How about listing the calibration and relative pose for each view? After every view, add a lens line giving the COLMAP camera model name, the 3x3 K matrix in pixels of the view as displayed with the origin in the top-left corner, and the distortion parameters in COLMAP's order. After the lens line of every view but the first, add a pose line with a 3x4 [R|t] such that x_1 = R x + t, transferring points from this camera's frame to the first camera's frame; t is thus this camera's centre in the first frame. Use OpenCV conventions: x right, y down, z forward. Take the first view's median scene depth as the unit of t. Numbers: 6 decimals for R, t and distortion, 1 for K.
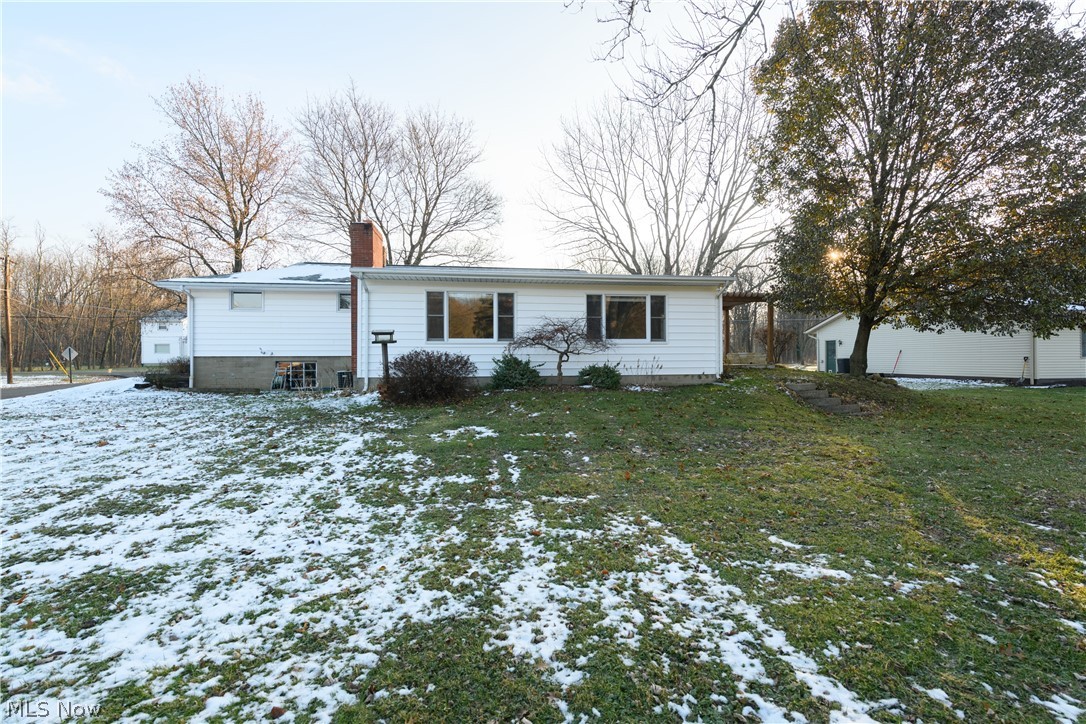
lens RADIAL K [[468.5, 0, 544.9], [0, 468.5, 363.1], [0, 0, 1]] dist [0.002037, -0.000919]
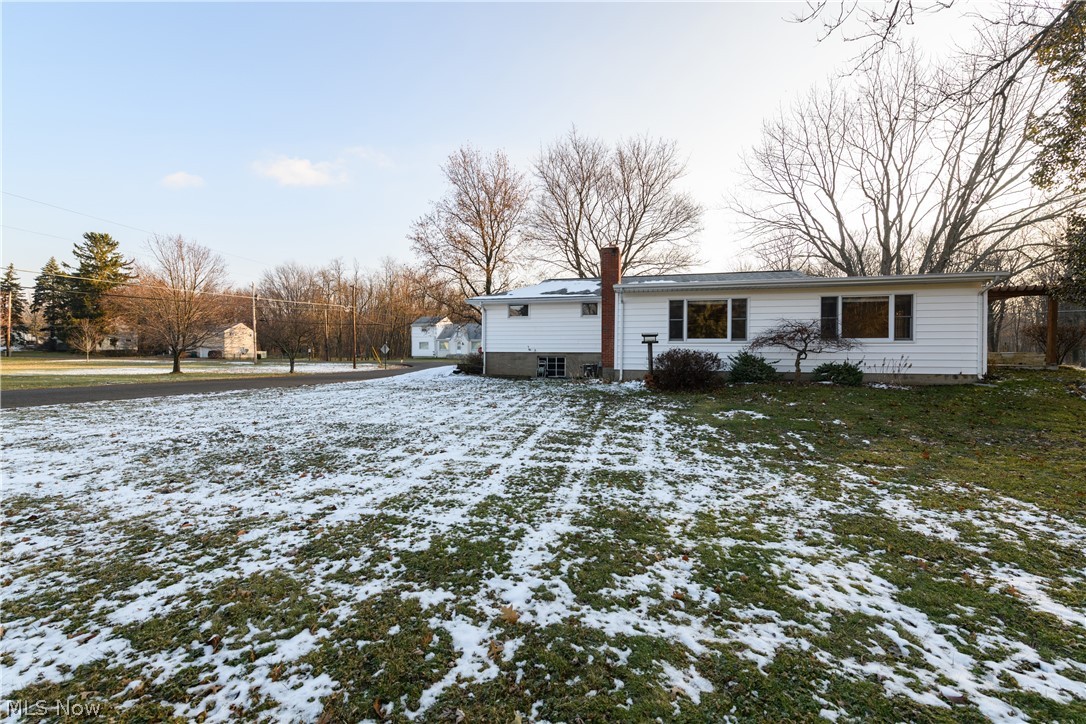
lens RADIAL K [[432.1, 0, 539.8], [0, 432.1, 359.7], [0, 0, 1]] dist [0.011406, -0.004207]
pose [[0.924916, 0.014079, -0.379912, -0.124386], [-0.013583, 0.999900, 0.003986, 0.002035], [0.379930, 0.001473, 0.925014, -0.156724]]
